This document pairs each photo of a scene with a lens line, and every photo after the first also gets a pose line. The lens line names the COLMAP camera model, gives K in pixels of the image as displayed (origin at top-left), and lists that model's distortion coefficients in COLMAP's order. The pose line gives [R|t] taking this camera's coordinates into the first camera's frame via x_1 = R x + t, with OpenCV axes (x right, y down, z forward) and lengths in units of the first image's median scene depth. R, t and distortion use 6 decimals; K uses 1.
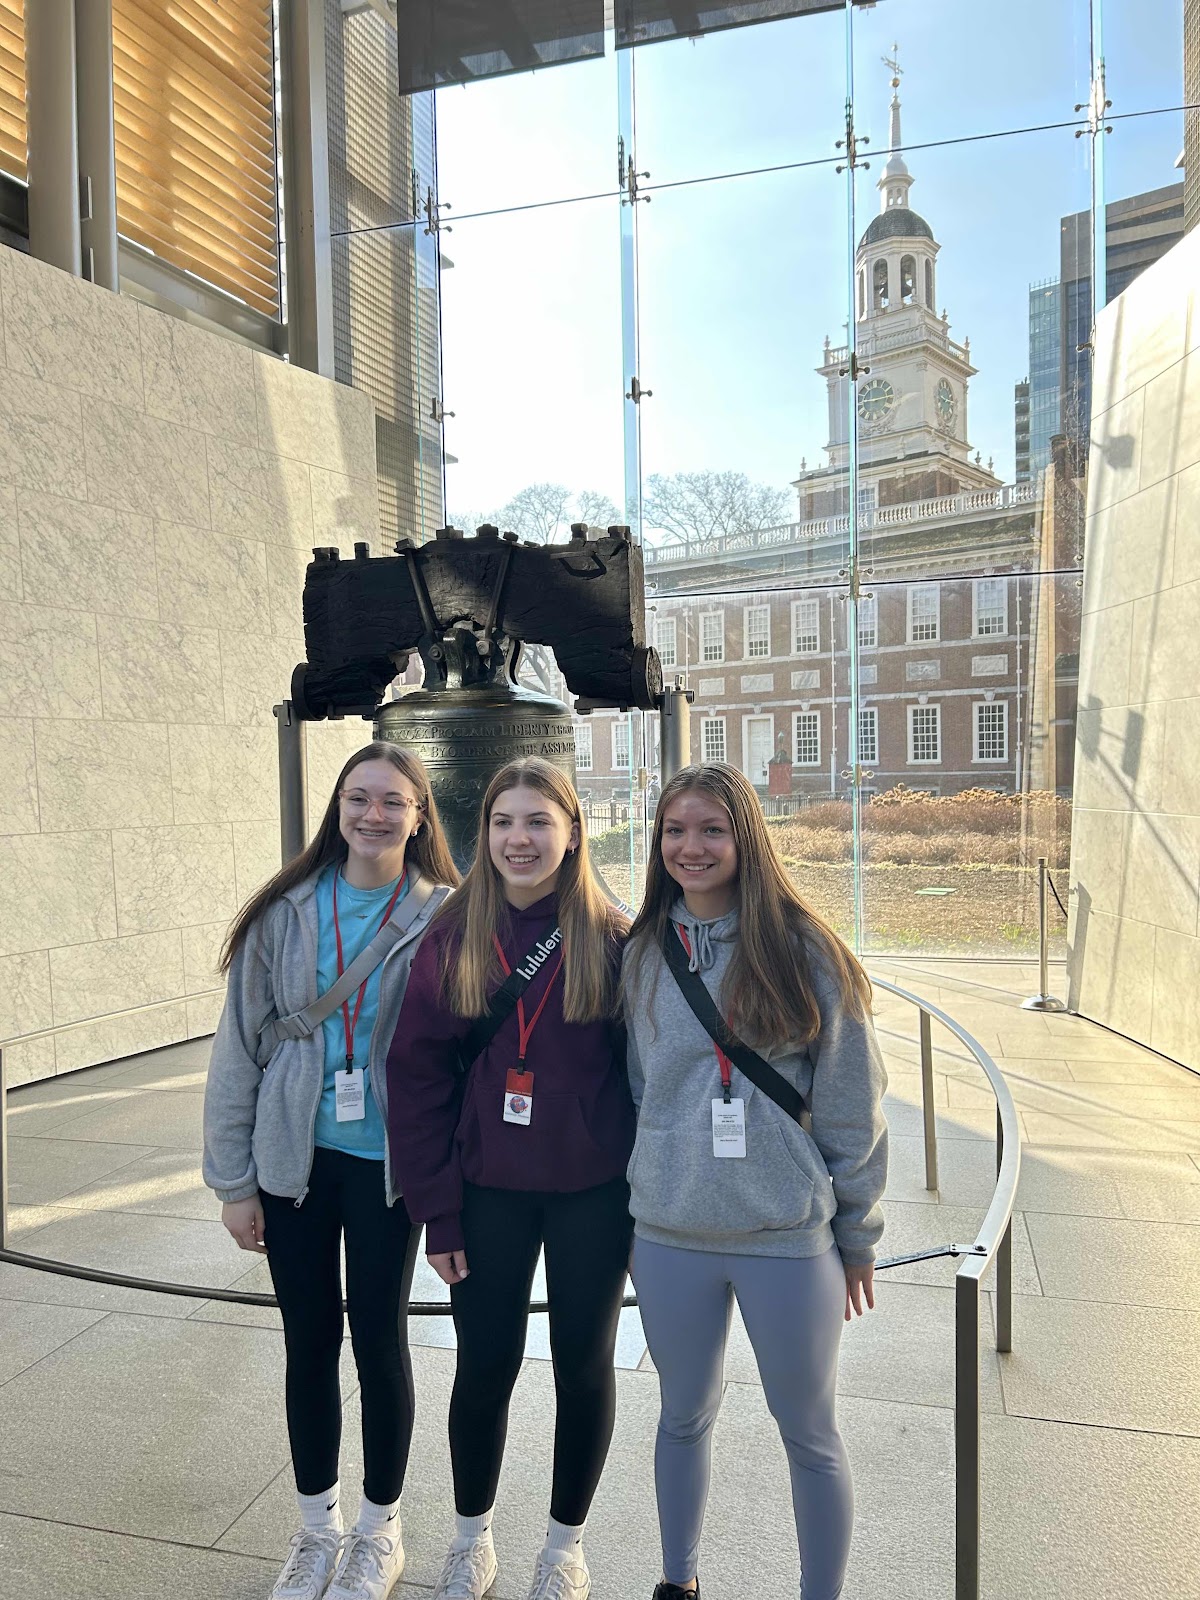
lens RADIAL K [[1209.9, 0, 587.2], [0, 1209.9, 809.5], [0, 0, 1]] dist [0.045779, -0.055694]
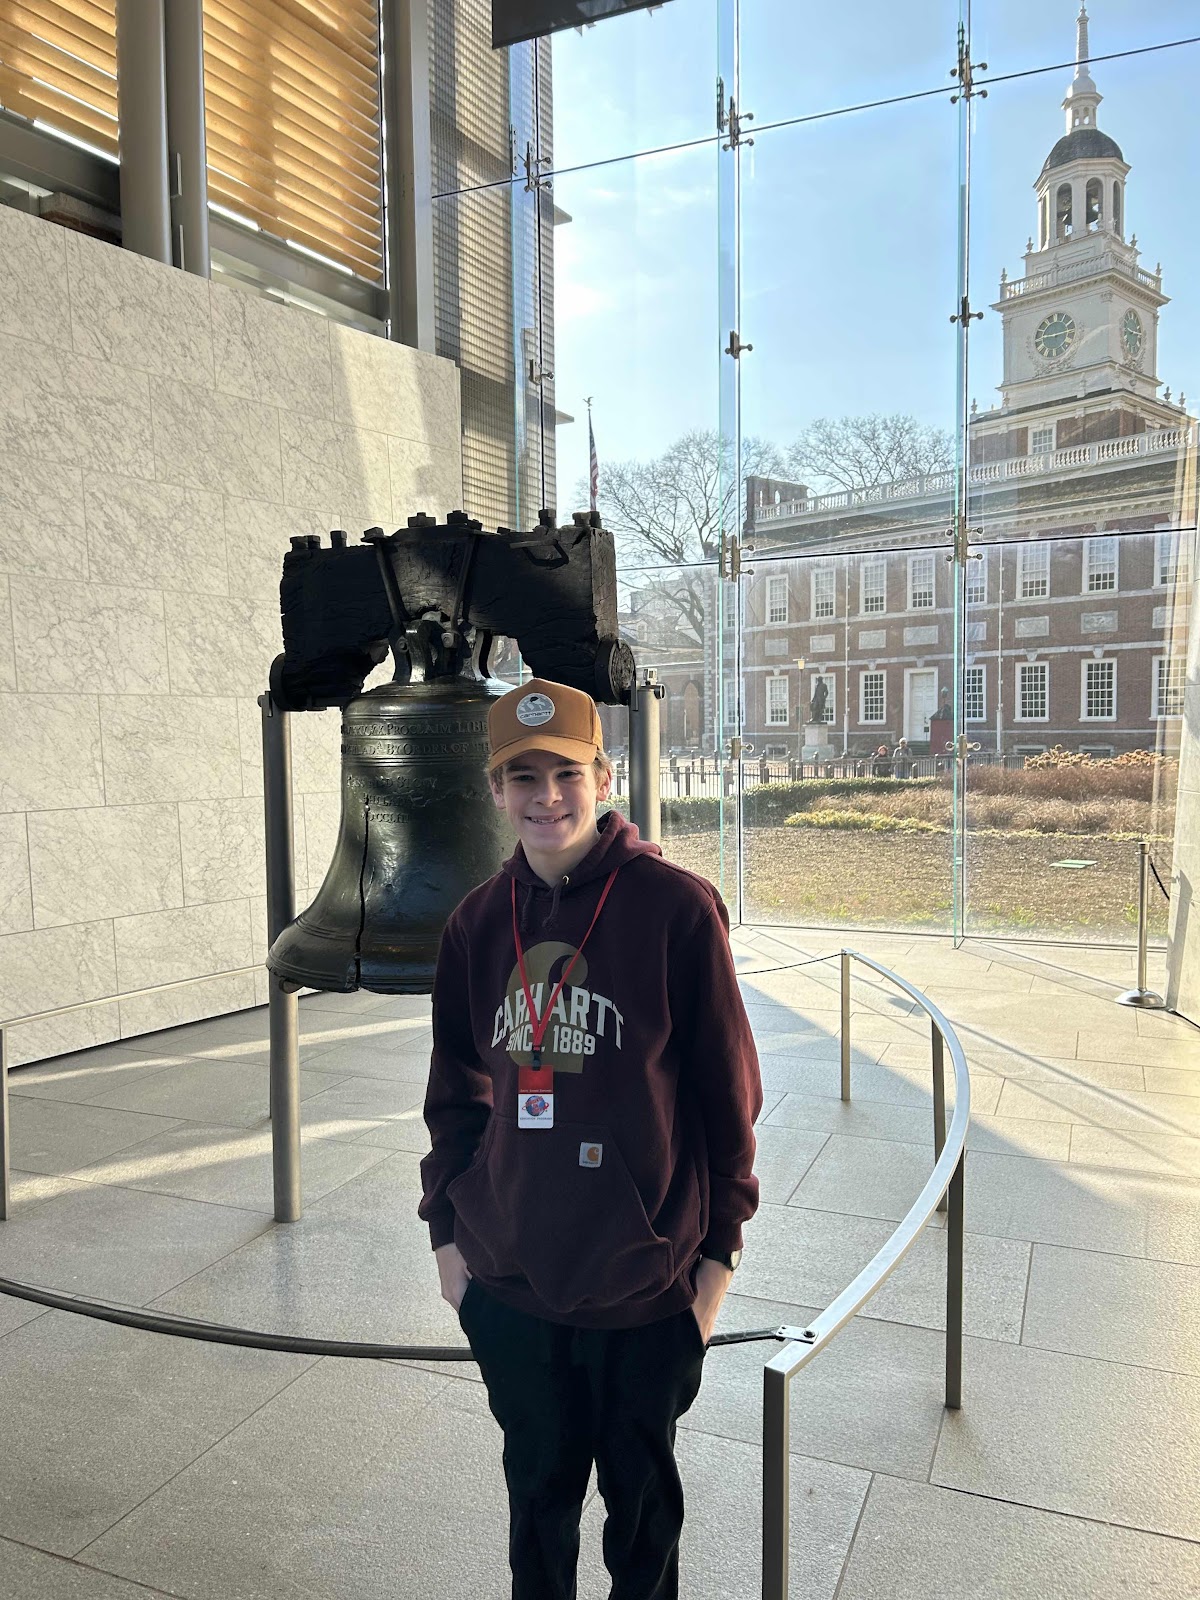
lens RADIAL K [[1209.9, 0, 593.2], [0, 1209.9, 800.0], [0, 0, 1]] dist [0.045779, -0.055694]
pose [[0.991572, 0.014030, -0.128797, 0.071107], [-0.009972, 0.999435, 0.032098, -0.017355], [0.129175, -0.030543, 0.991151, 0.022653]]
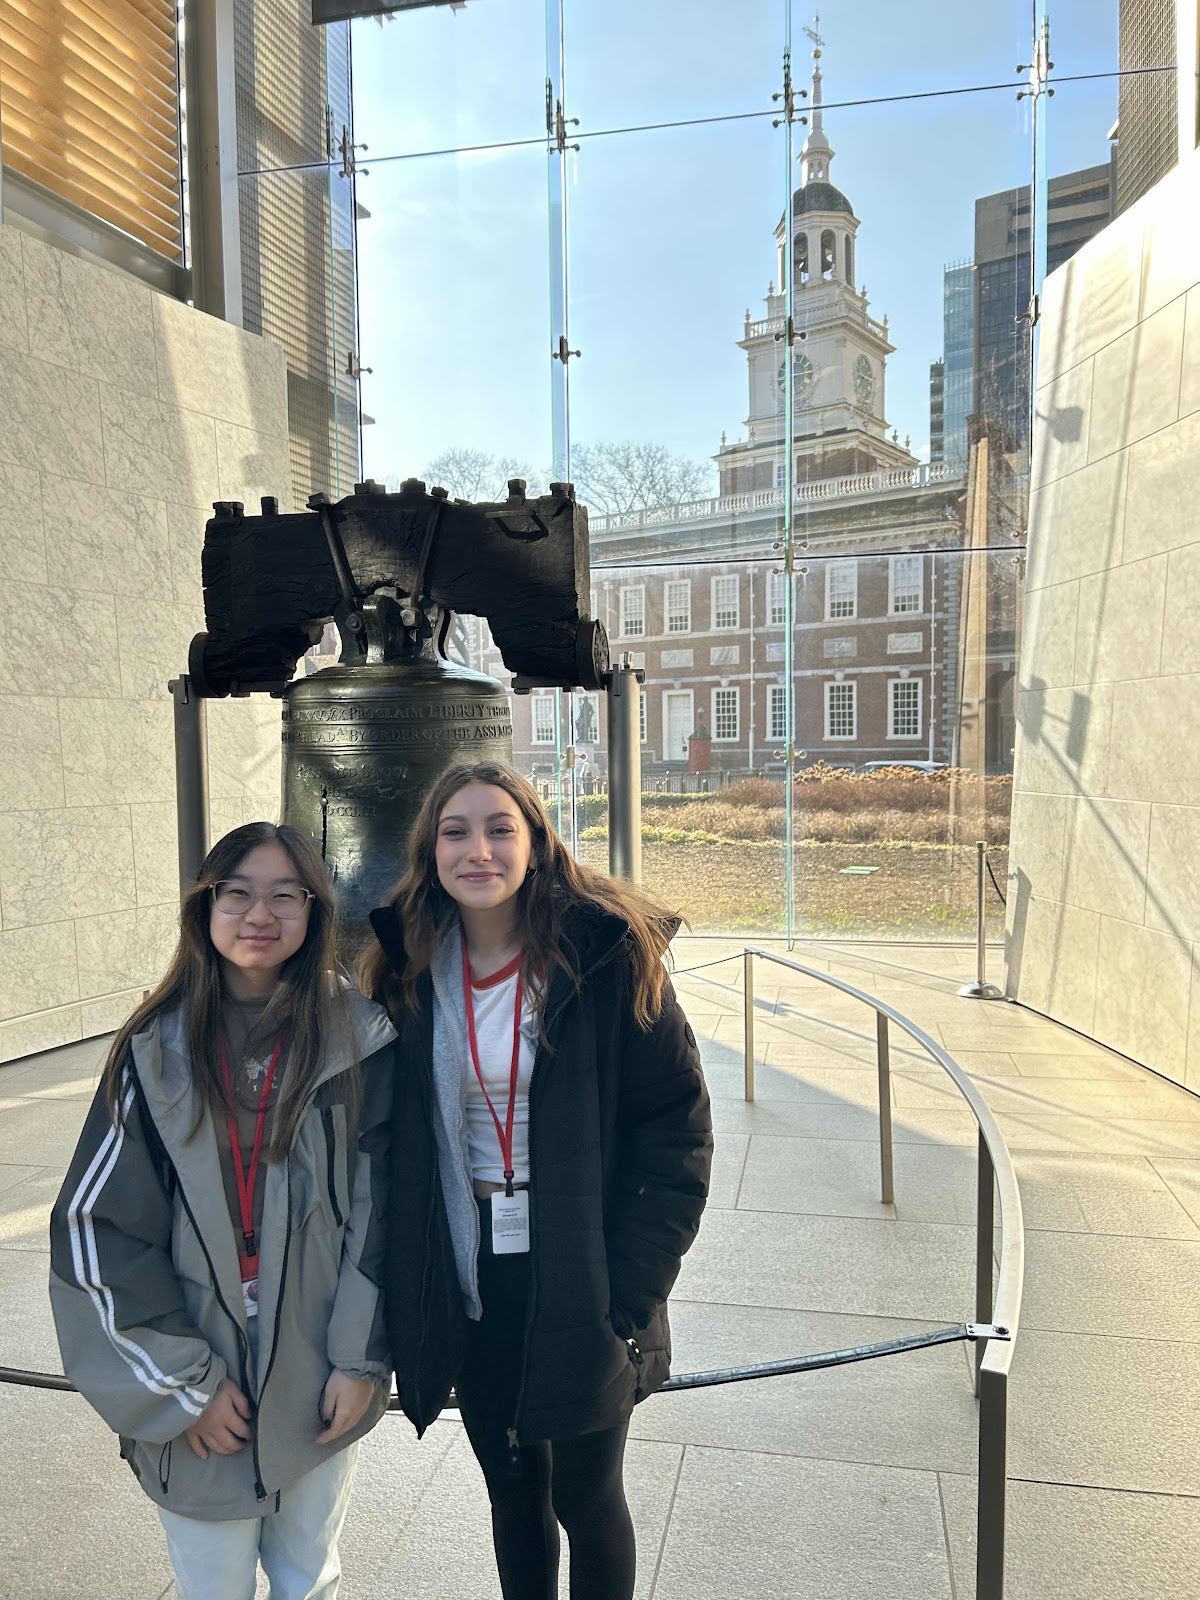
lens RADIAL K [[1209.9, 0, 587.1], [0, 1209.9, 812.6], [0, 0, 1]] dist [0.045779, -0.055694]
pose [[0.997721, 0.001943, 0.067446, -0.006754], [-0.003577, 0.999703, 0.024124, -0.005839], [-0.067379, -0.024311, 0.997431, 0.045500]]
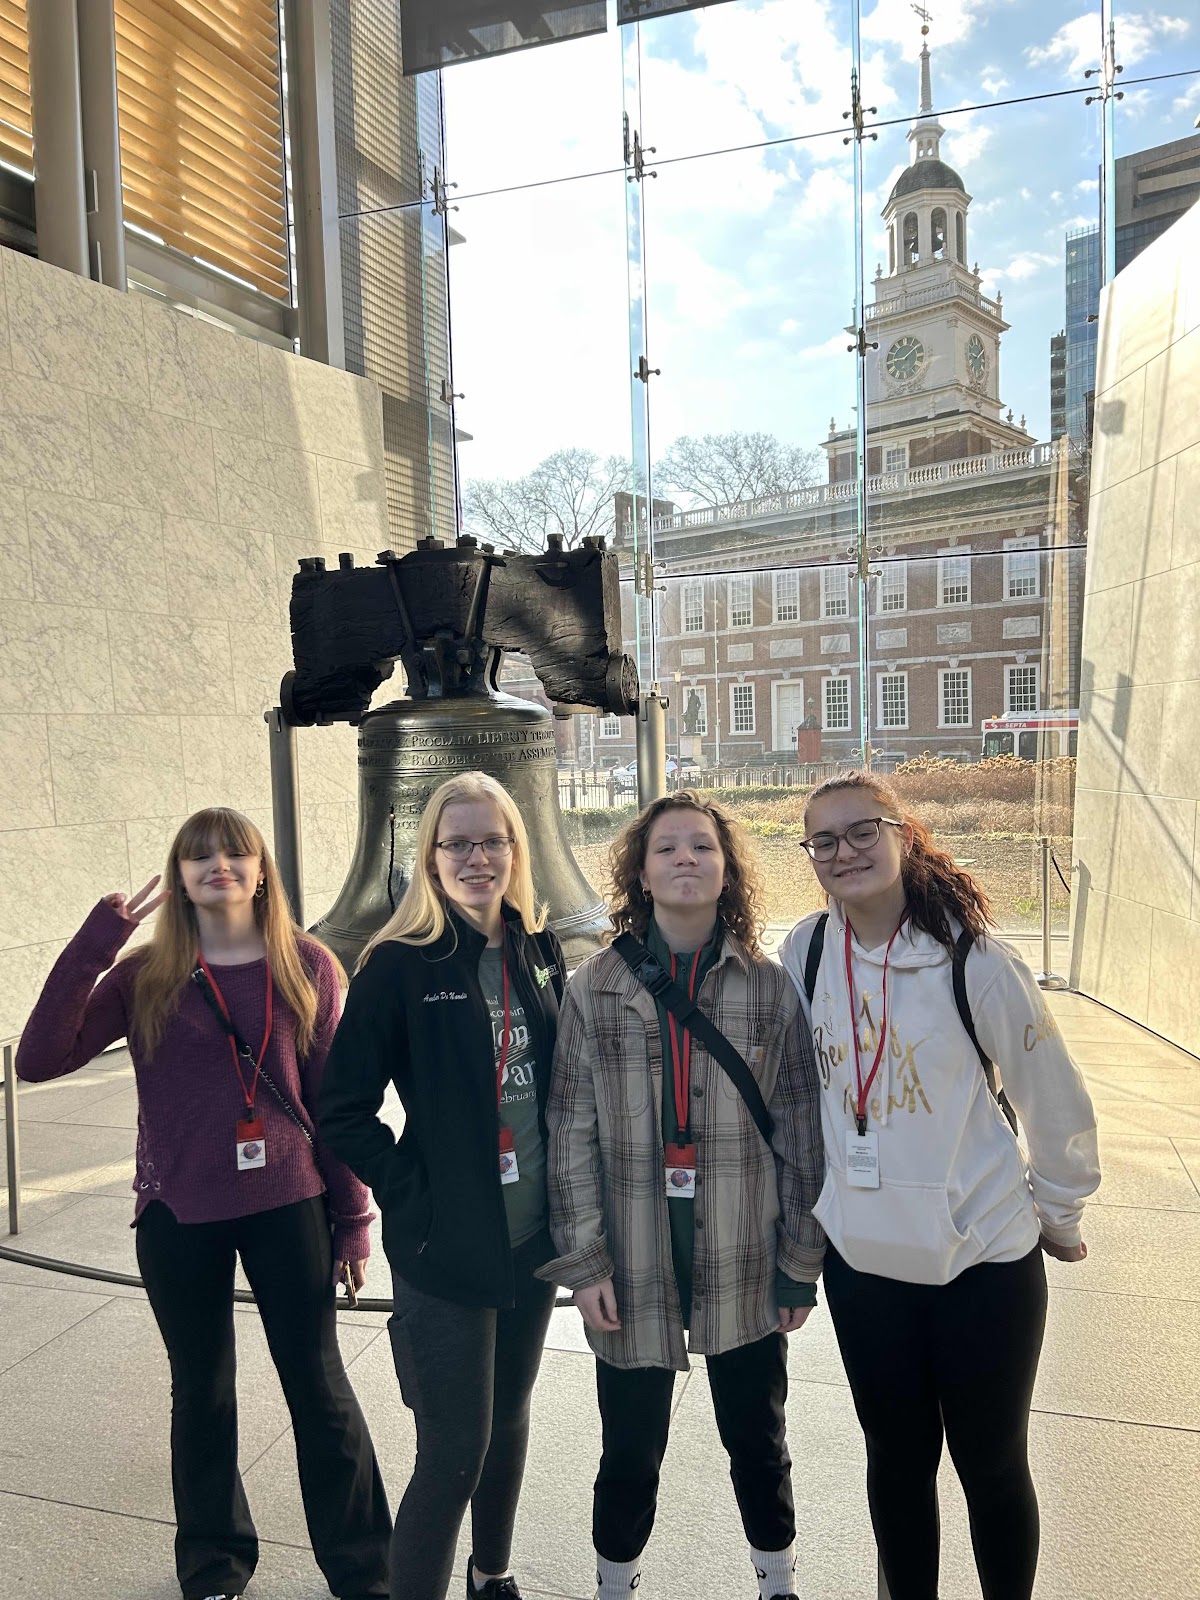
lens RADIAL K [[1209.9, 0, 589.7], [0, 1209.9, 809.2], [0, 0, 1]] dist [0.045779, -0.055694]
pose [[0.999653, -0.009177, -0.024685, 0.020755], [0.009868, 0.999558, 0.028030, -0.014553], [0.024417, -0.028263, 0.999302, -0.012541]]
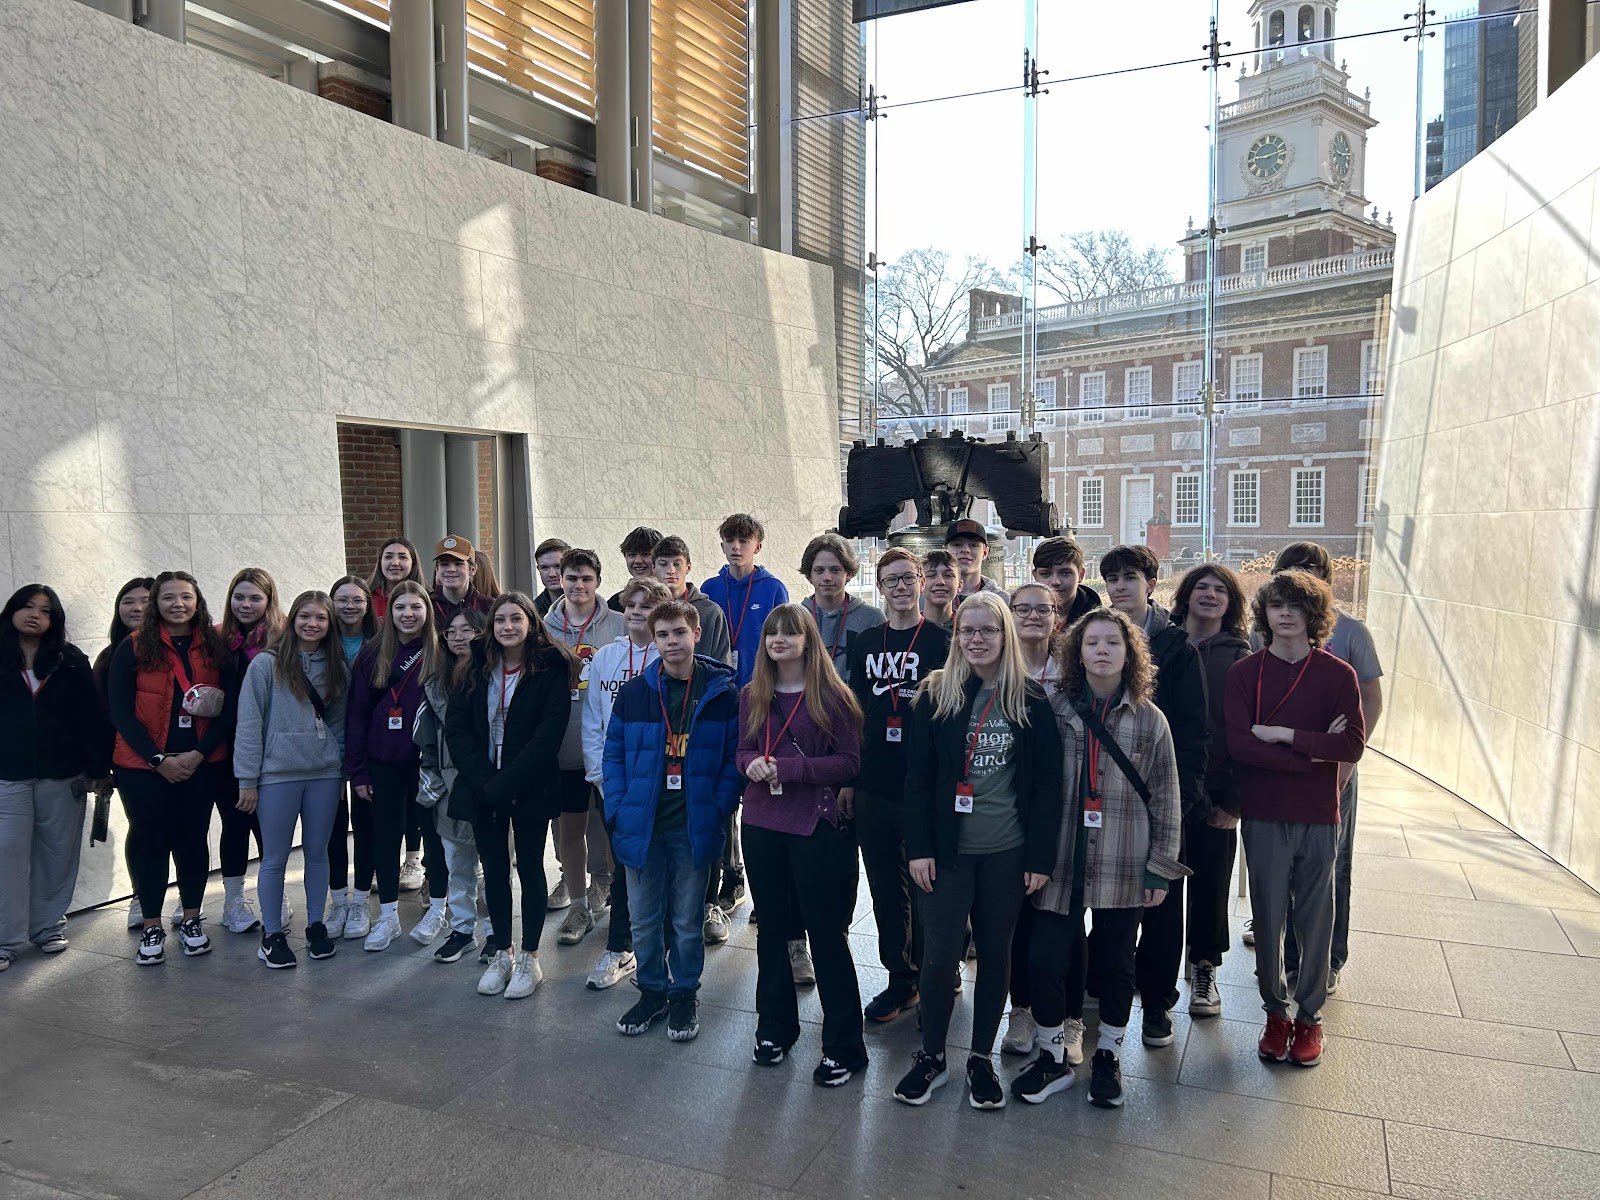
lens RADIAL K [[1209.9, 0, 801.1], [0, 1209.9, 595.4], [0, 0, 1]] dist [0.045779, -0.055694]
pose [[0.991487, 0.020532, -0.128577, -0.035251], [-0.016982, 0.999446, 0.028639, -0.020247], [0.129093, -0.026212, 0.991286, -0.348104]]
